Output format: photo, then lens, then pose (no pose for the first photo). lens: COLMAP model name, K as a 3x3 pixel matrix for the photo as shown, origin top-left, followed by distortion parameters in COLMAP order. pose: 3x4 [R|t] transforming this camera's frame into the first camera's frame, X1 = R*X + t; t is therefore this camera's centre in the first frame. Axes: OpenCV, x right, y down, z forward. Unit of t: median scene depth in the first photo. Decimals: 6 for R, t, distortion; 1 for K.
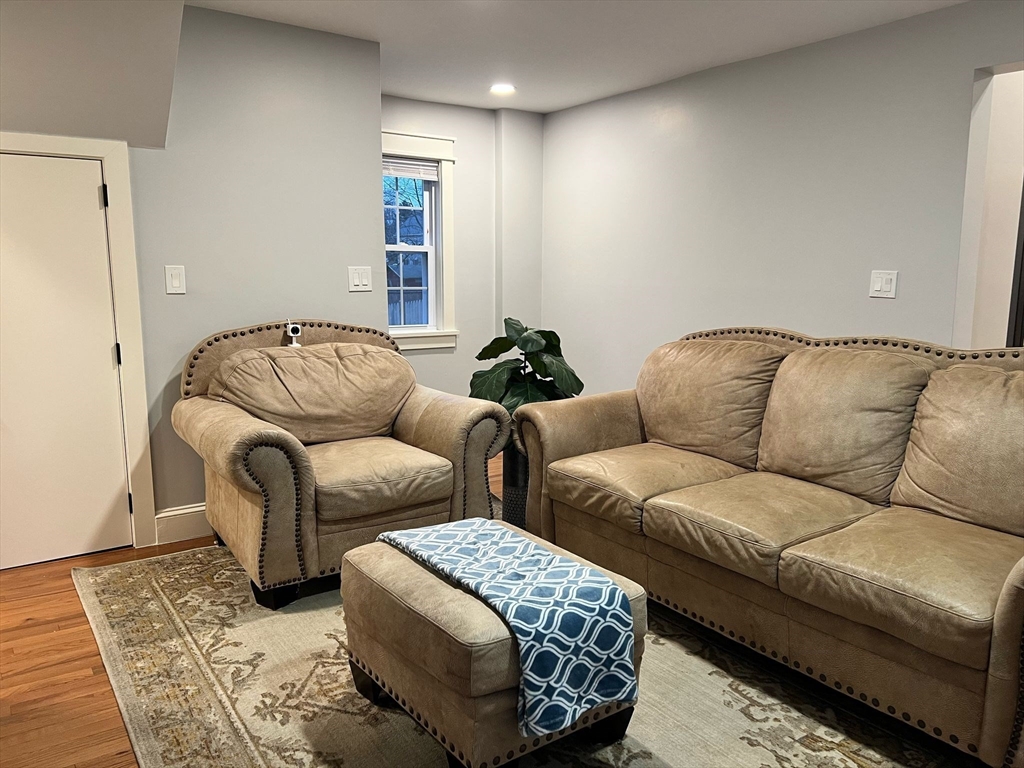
lens RADIAL K [[771.0, 0, 517.3], [0, 771.0, 389.4], [0, 0, 1]] dist [0.032208, -0.006175]
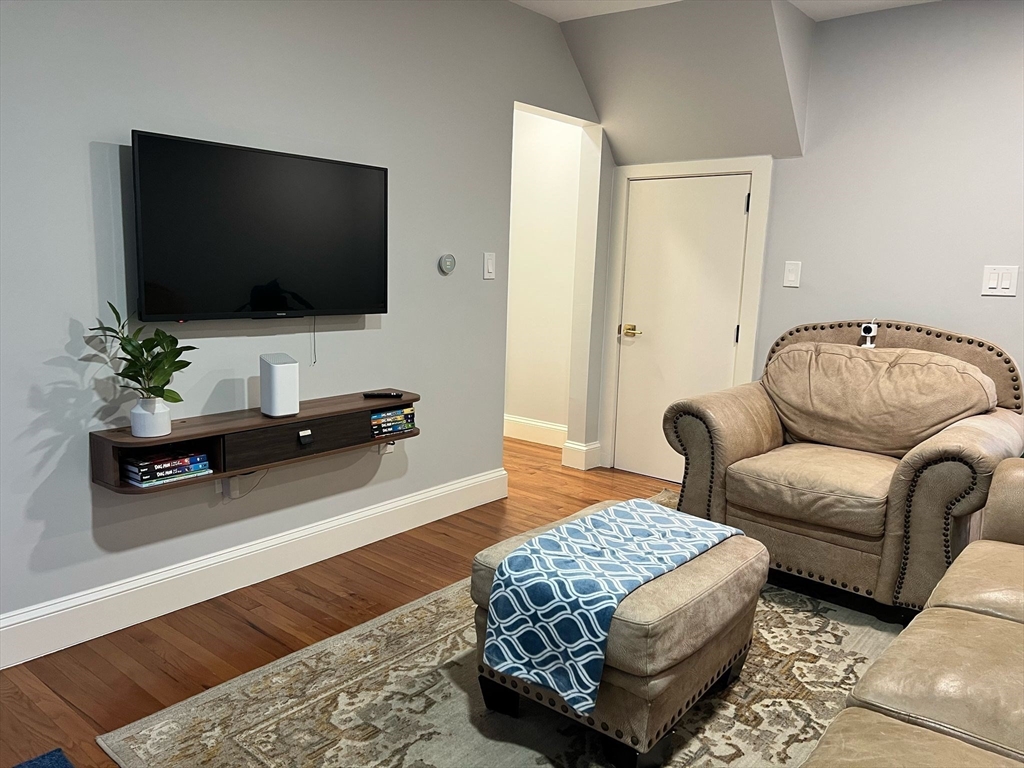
lens RADIAL K [[771.0, 0, 516.4], [0, 771.0, 385.0], [0, 0, 1]] dist [0.032208, -0.006175]
pose [[0.248825, 0.159217, -0.955372, 0.569560], [-0.180132, 0.976794, 0.115871, -0.046476], [0.951650, 0.143262, 0.271731, 0.368402]]
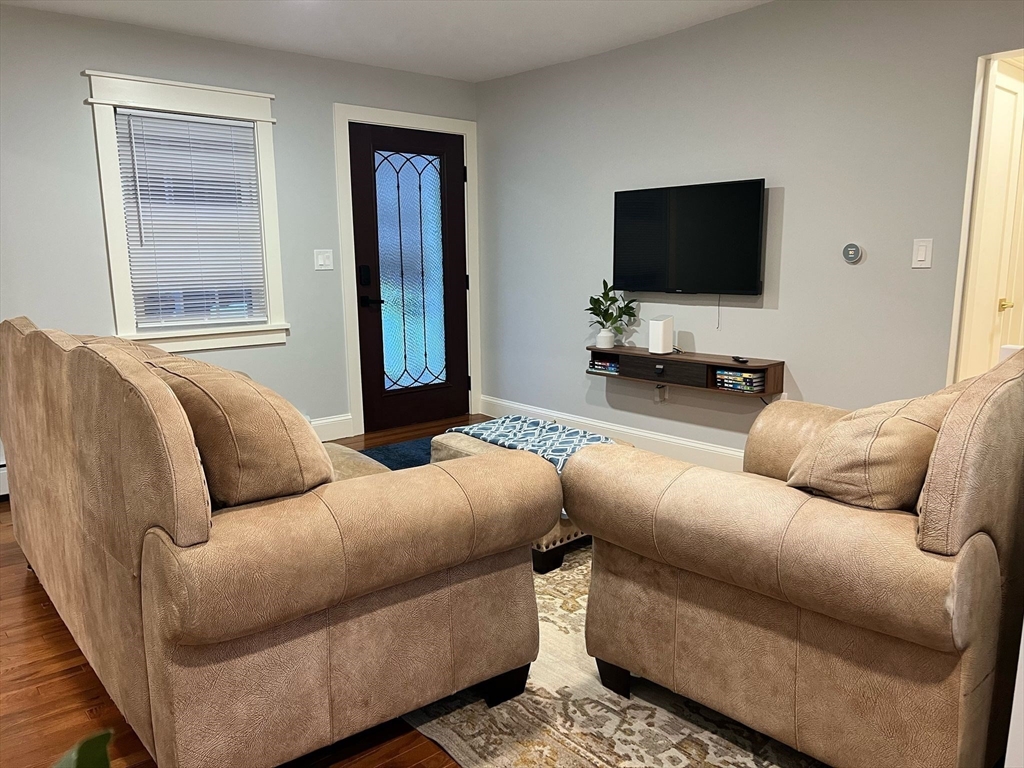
lens RADIAL K [[771.0, 0, 510.1], [0, 771.0, 382.9], [0, 0, 1]] dist [0.032208, -0.006175]
pose [[-0.996098, 0.031243, -0.082544, -0.031885], [0.003004, 0.946711, 0.322071, -0.298960], [0.088207, 0.320566, -0.943110, 1.881875]]
